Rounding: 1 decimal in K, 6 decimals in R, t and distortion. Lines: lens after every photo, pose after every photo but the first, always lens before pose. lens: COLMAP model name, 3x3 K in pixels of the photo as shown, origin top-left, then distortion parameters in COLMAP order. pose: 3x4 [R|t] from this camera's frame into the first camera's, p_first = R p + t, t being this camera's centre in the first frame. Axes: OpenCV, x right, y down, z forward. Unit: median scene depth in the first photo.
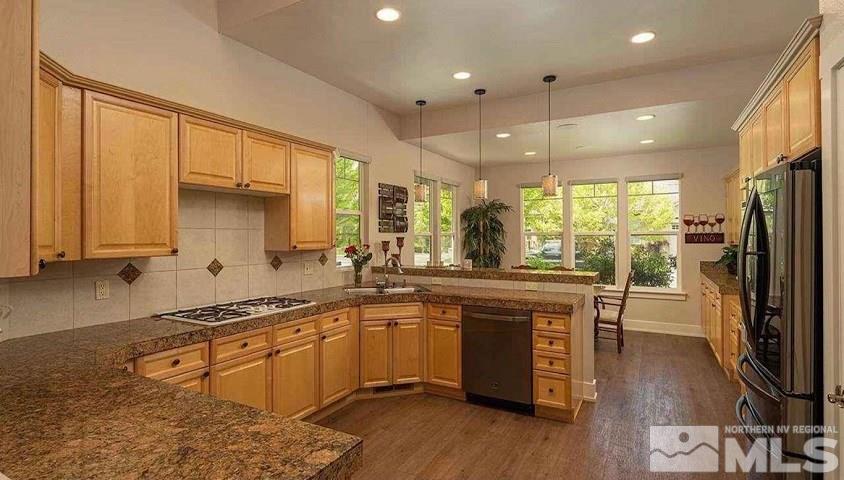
lens RADIAL K [[423.1, 0, 422.0], [0, 423.1, 240.0], [0, 0, 1]] dist [0.028386, -0.000191]
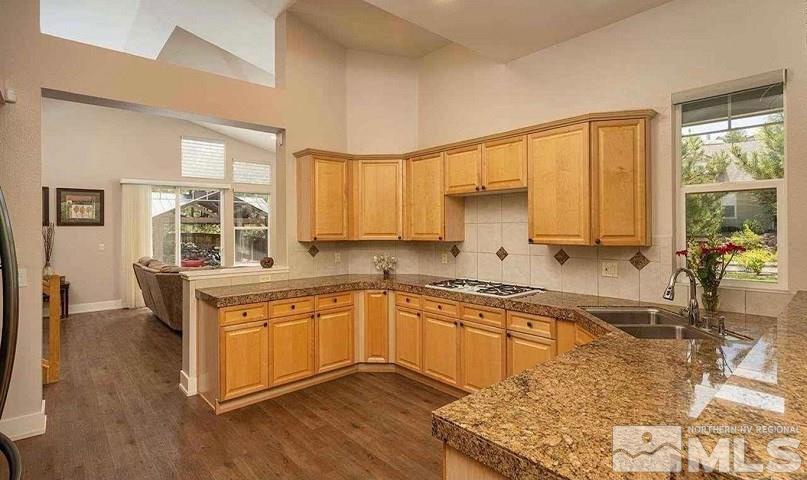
lens RADIAL K [[398.9, 0, 400.5], [0, 398.9, 229.5], [0, 0, 1]] dist [-0.000022, 0.000392]
pose [[-0.340933, 0.010290, -0.940031, 0.667196], [-0.000126, 0.999940, 0.010992, -0.018387], [0.940088, 0.003866, -0.340911, 1.033166]]
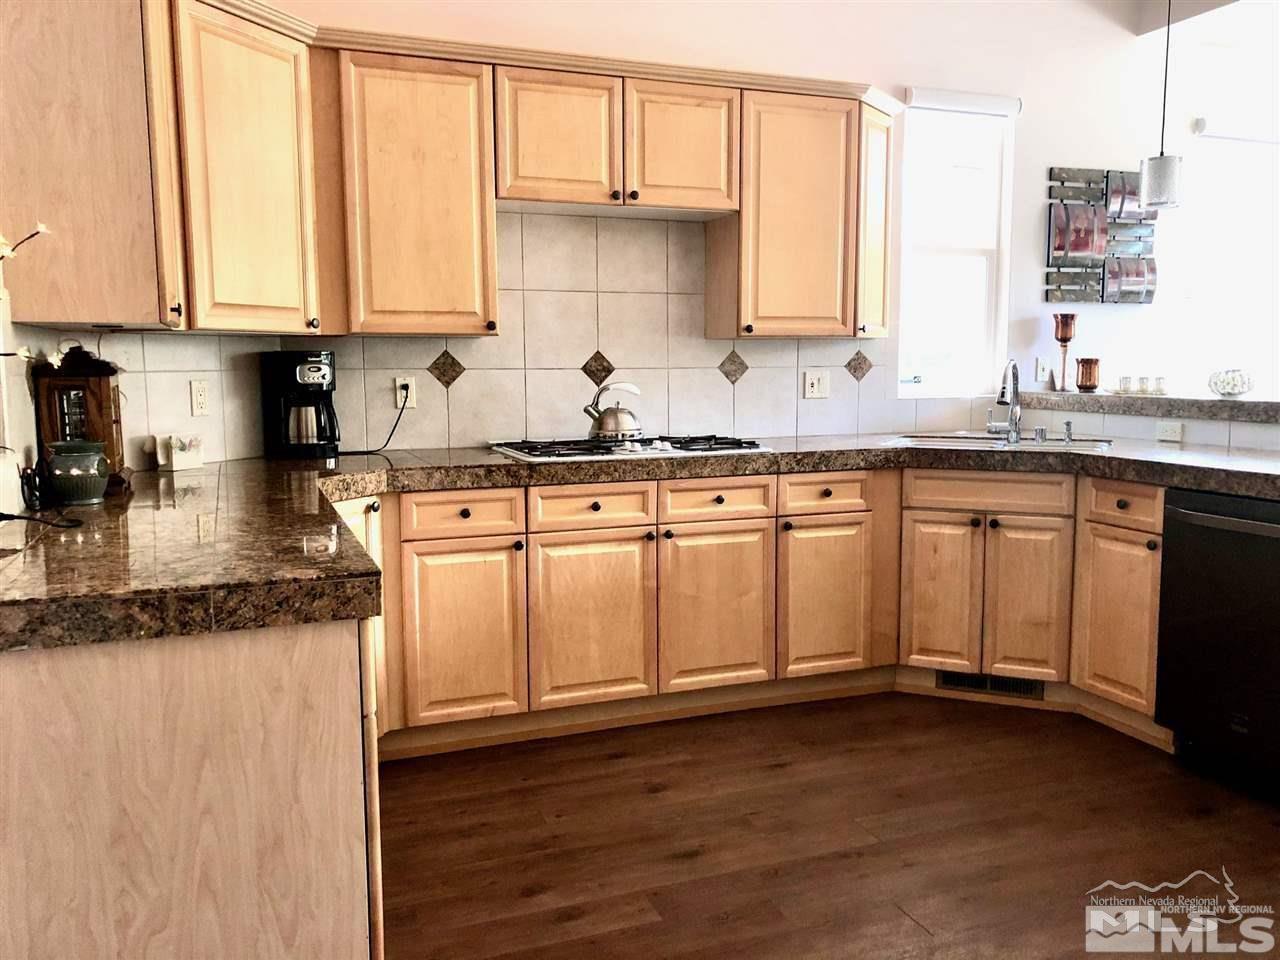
lens RADIAL K [[1062.9, 0, 640.0], [0, 1062.9, 480.0], [0, 0, 1]] dist [0.058943, 0.000531]
pose [[0.772865, 0.069288, -0.630777, 0.343994], [-0.003619, 0.994486, 0.104805, 0.059196], [0.634561, -0.078717, 0.768854, 0.030751]]
